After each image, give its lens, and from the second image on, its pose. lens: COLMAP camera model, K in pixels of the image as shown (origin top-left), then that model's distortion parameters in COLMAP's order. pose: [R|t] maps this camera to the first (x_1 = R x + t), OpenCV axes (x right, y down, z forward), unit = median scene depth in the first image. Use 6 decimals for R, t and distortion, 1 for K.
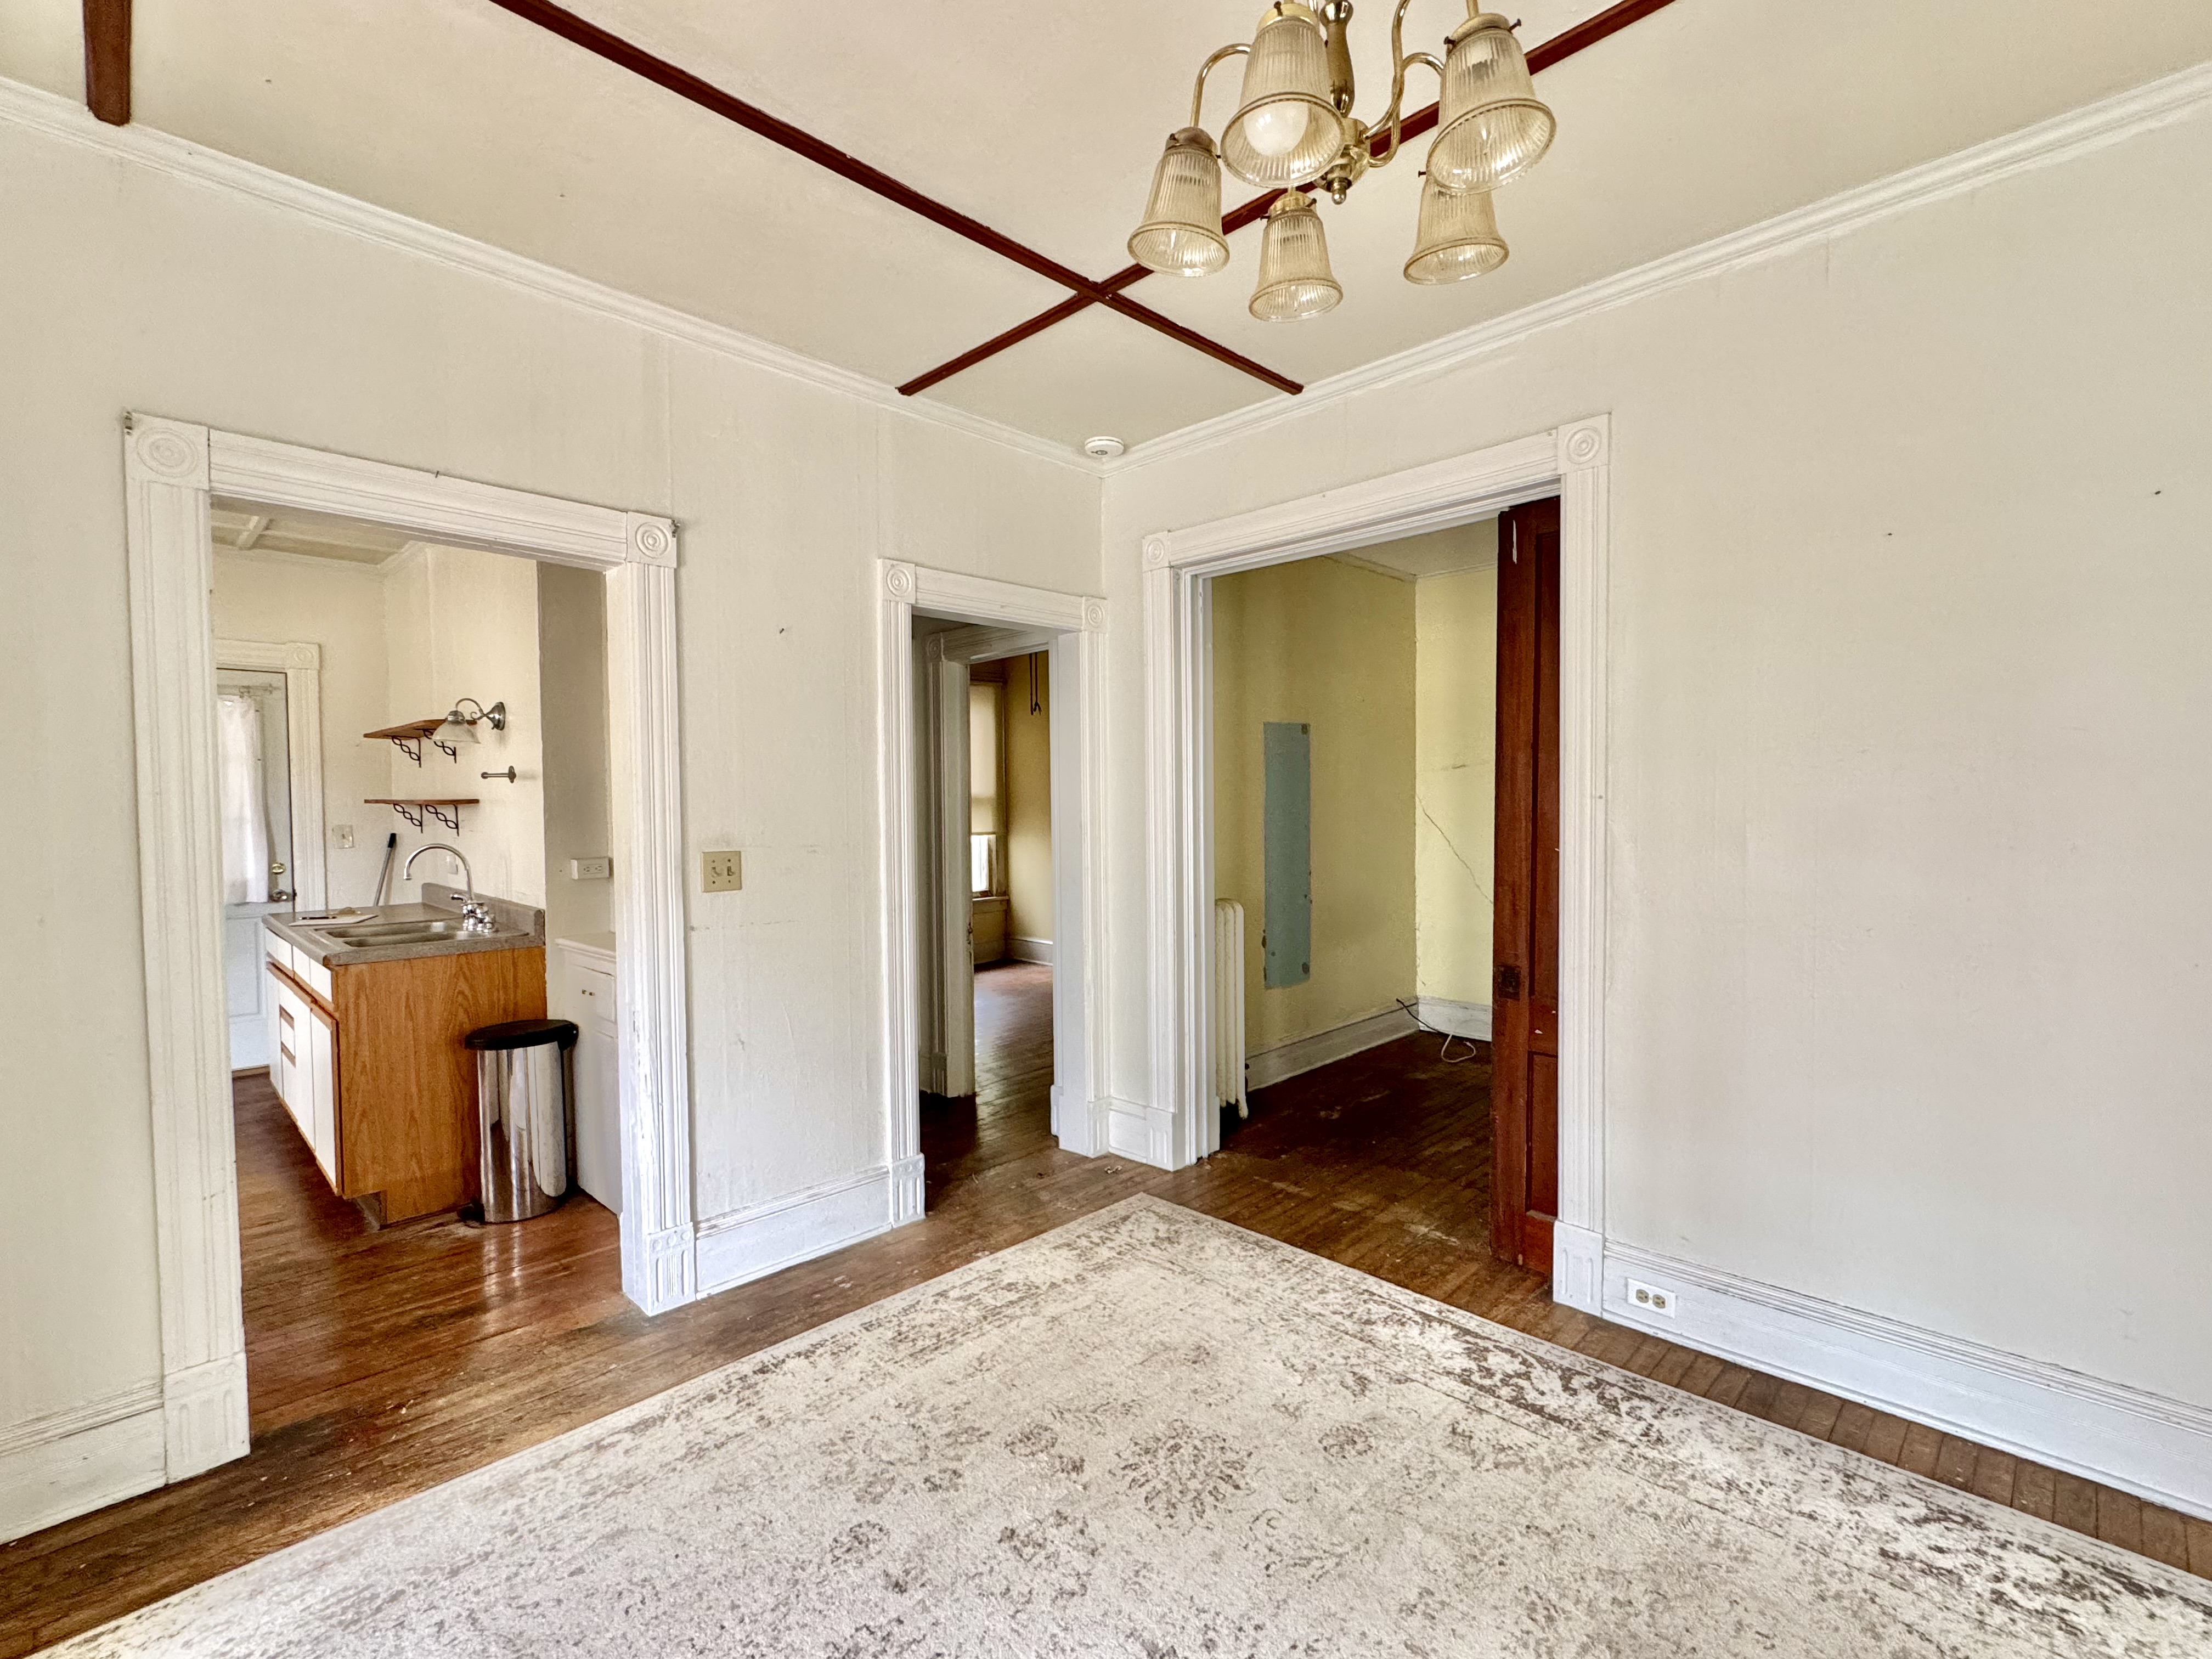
lens RADIAL K [[992.0, 0, 1113.6], [0, 992.0, 835.2], [0, 0, 1]] dist [-0.003531, 0.000518]
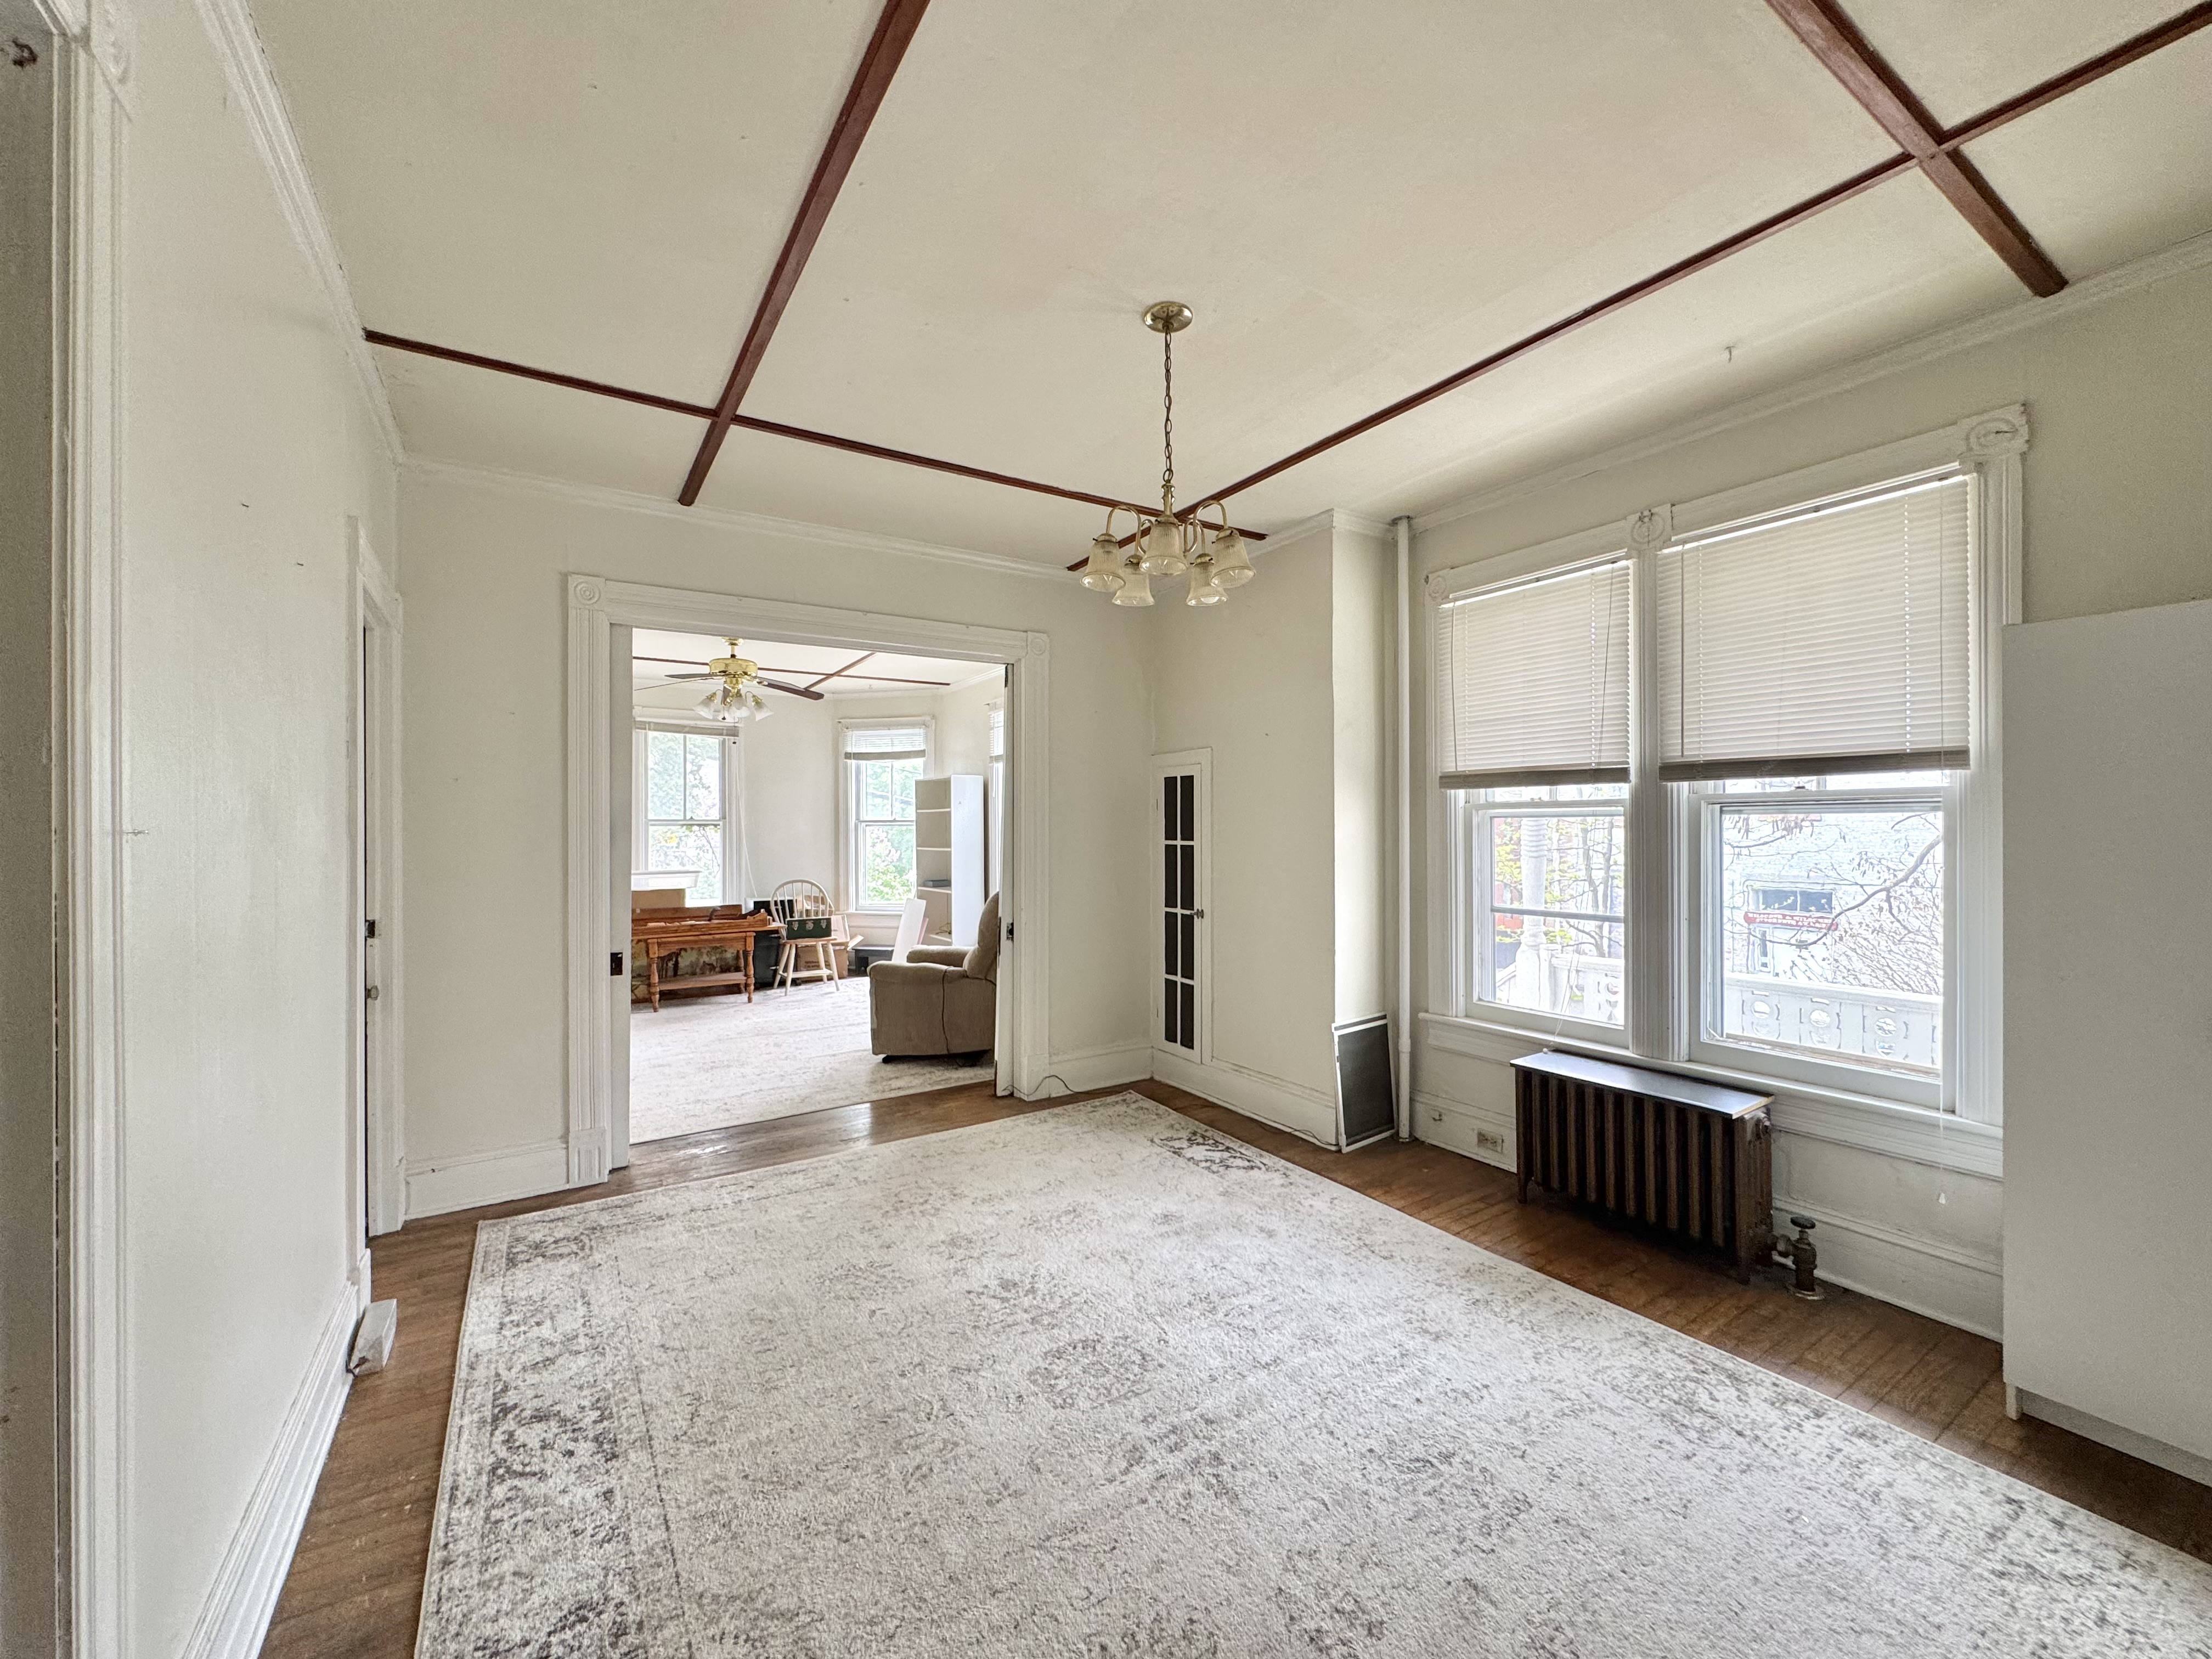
lens RADIAL K [[893.2, 0, 1111.1], [0, 893.2, 828.4], [0, 0, 1]] dist [-0.003329, 0.000762]
pose [[-0.975196, 0.012887, 0.220968, -0.040034], [0.020887, 0.999207, 0.033906, -0.041245], [-0.220356, 0.037680, -0.974692, 1.202224]]
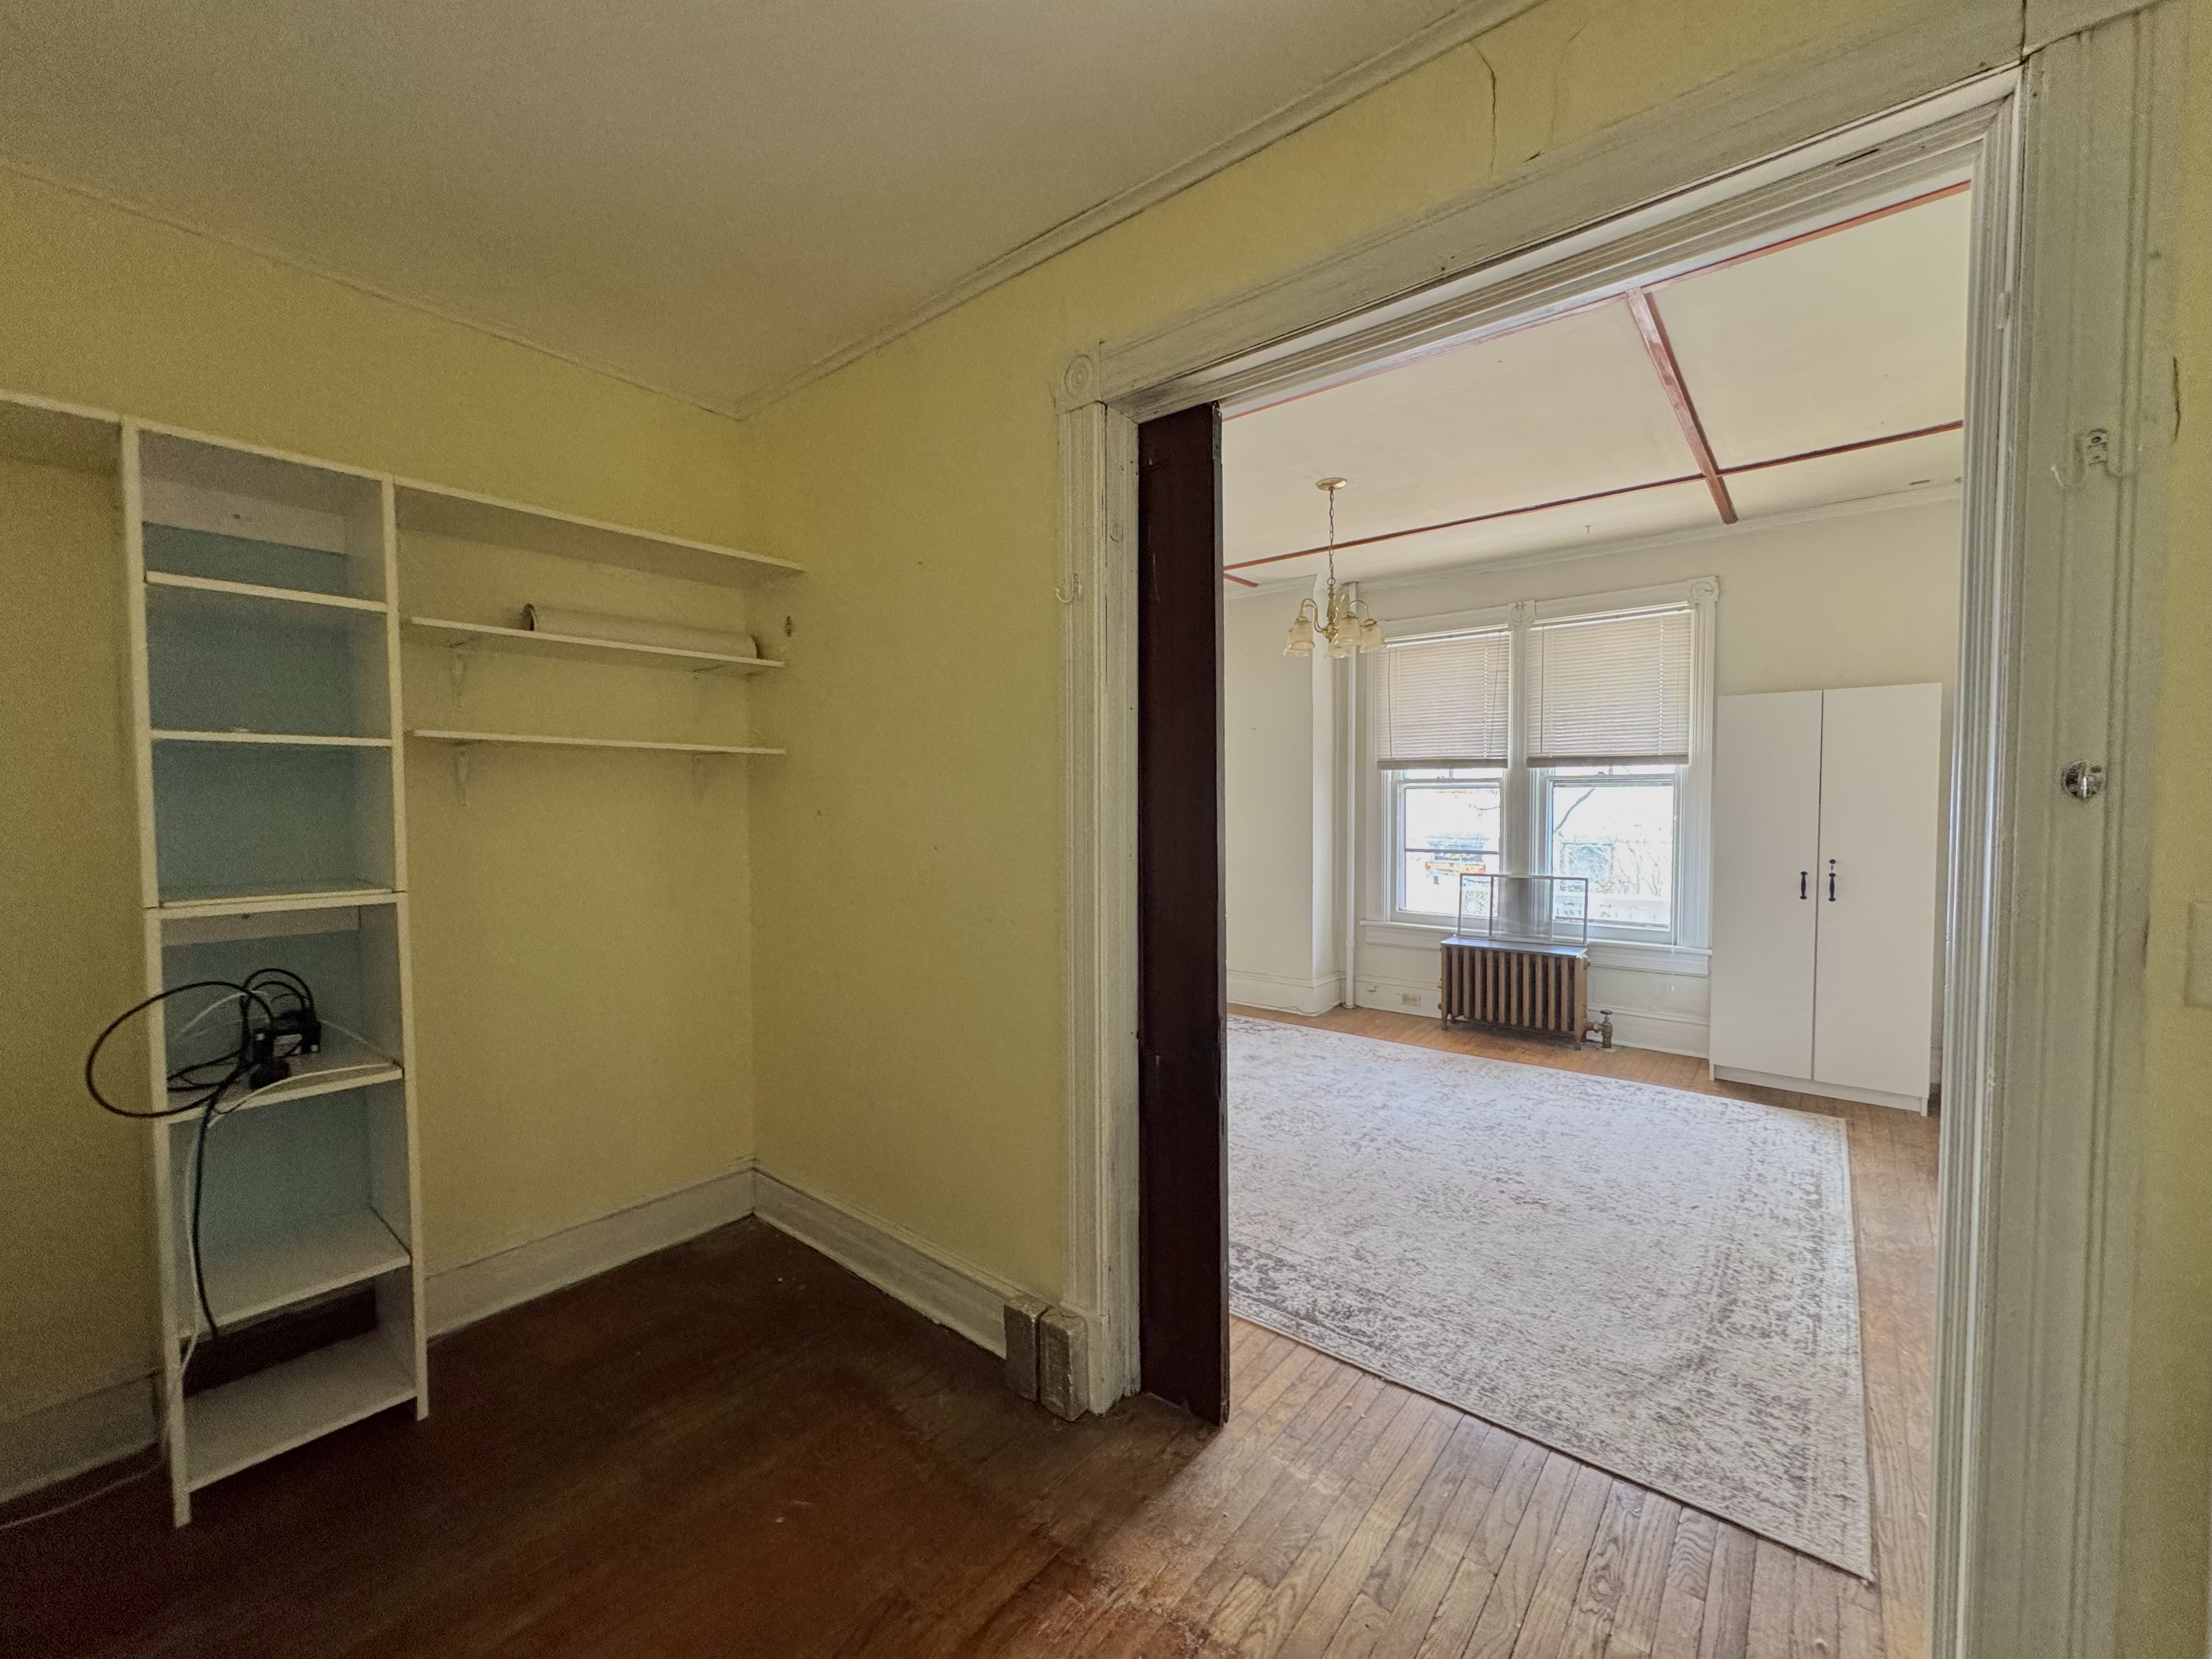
lens RADIAL K [[893.2, 0, 1115.2], [0, 893.2, 832.3], [0, 0, 1]] dist [-0.003329, 0.000762]
pose [[-0.994919, 0.019485, -0.098770, 0.551276], [0.011871, 0.996953, 0.077092, -0.066112], [0.099972, 0.075528, -0.992120, 1.710980]]
